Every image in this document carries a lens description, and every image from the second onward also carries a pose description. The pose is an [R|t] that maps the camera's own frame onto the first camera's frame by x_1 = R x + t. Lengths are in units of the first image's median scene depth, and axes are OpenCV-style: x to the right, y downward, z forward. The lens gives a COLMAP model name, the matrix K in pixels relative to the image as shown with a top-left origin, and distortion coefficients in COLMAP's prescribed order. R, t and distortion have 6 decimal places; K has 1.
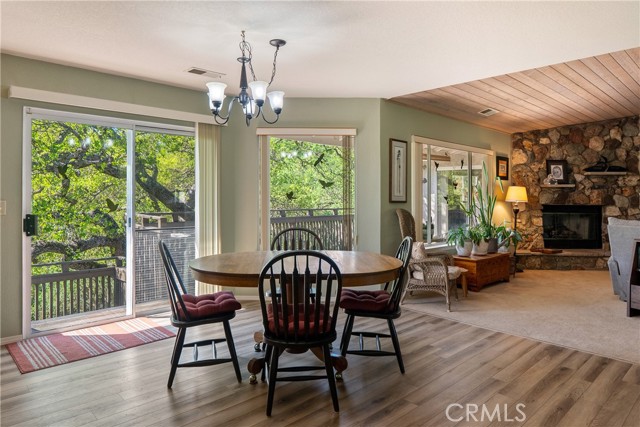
lens RADIAL K [[424.7, 0, 314.8], [0, 424.7, 187.0], [0, 0, 1]] dist [-0.004115, 0.001039]
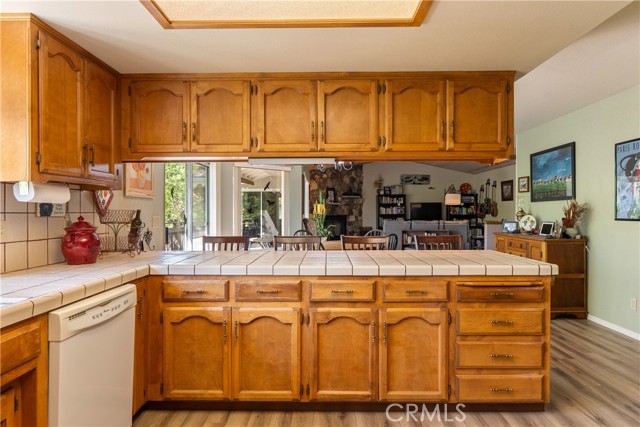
lens RADIAL K [[405.4, 0, 319.0], [0, 405.4, 214.3], [0, 0, 1]] dist [0.001568, -0.000729]
pose [[0.703926, -0.014413, 0.710127, -0.580981], [-0.005918, 0.999640, 0.026156, -0.002789], [-0.710249, -0.022614, 0.703587, -0.077526]]
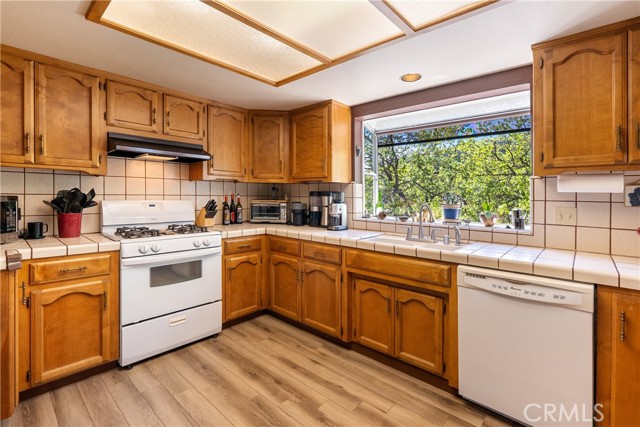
lens RADIAL K [[300.4, 0, 318.1], [0, 300.4, 204.8], [0, 0, 1]] dist [-0.000773, 0.000296]
pose [[0.059143, 0.027501, -0.997871, -0.275481], [0.007235, 0.999582, 0.027977, -0.000678], [0.998223, -0.008875, 0.058920, 0.052582]]
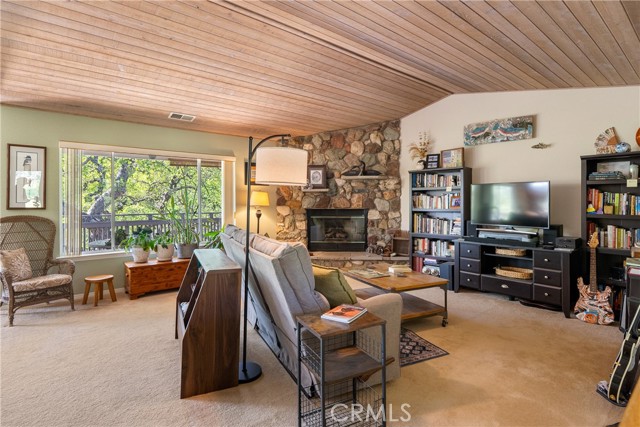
lens RADIAL K [[329.6, 0, 318.6], [0, 329.6, 197.7], [0, 0, 1]] dist [-0.003157, 0.001049]
pose [[0.996288, -0.010038, -0.085494, 0.640379], [0.011075, 0.999871, 0.011659, 0.005427], [0.085366, -0.012562, 0.996270, 0.205947]]
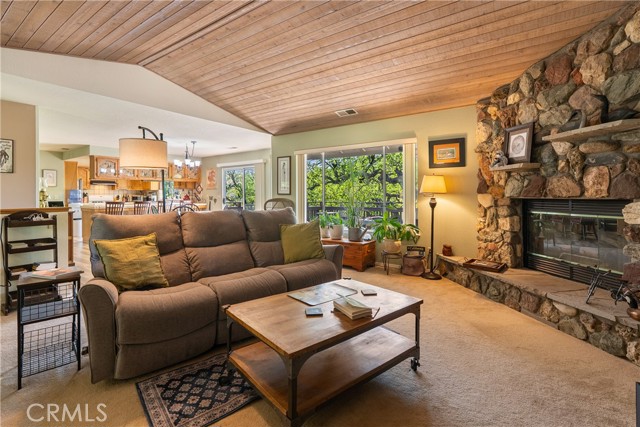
lens RADIAL K [[300.4, 0, 318.4], [0, 300.4, 193.9], [0, 0, 1]] dist [-0.000773, 0.000296]
pose [[0.180964, -0.010934, -0.983429, 0.941200], [0.024816, 0.999671, -0.006548, 0.030937], [0.983177, -0.023220, 0.181176, 0.630985]]
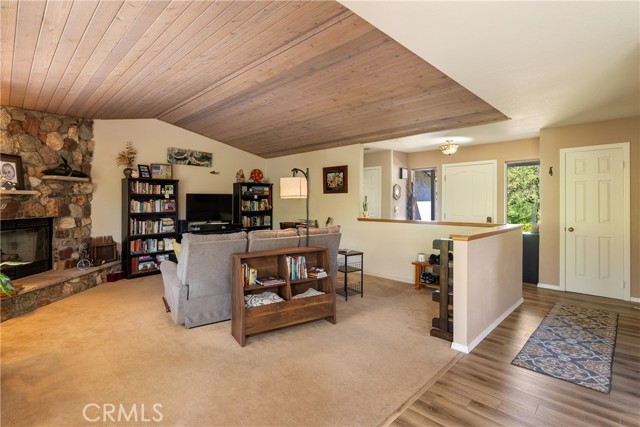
lens RADIAL K [[315.9, 0, 313.0], [0, 315.9, 195.6], [0, 0, 1]] dist [0.002656, 0.000415]
pose [[-0.005738, 0.009648, 0.999937, 0.059961], [-0.019971, 0.999753, -0.009761, -0.002144], [-0.999784, -0.020026, -0.005544, 0.510949]]
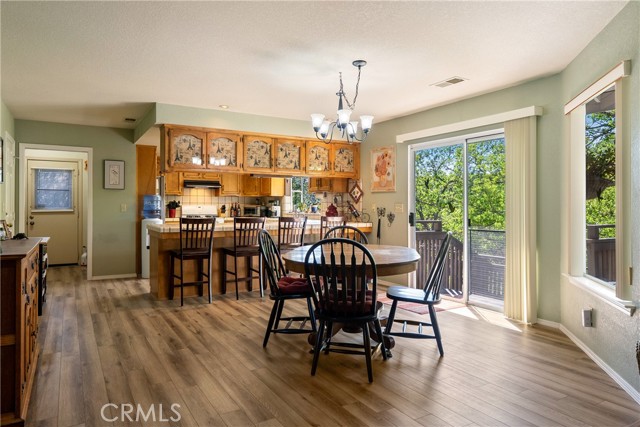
lens RADIAL K [[424.7, 0, 317.9], [0, 424.7, 207.8], [0, 0, 1]] dist [-0.004115, 0.001039]
pose [[-0.239099, -0.005299, -0.970981, 0.451542], [0.015557, 0.999836, -0.009288, 0.026549], [0.970871, -0.017327, -0.238977, 0.493852]]
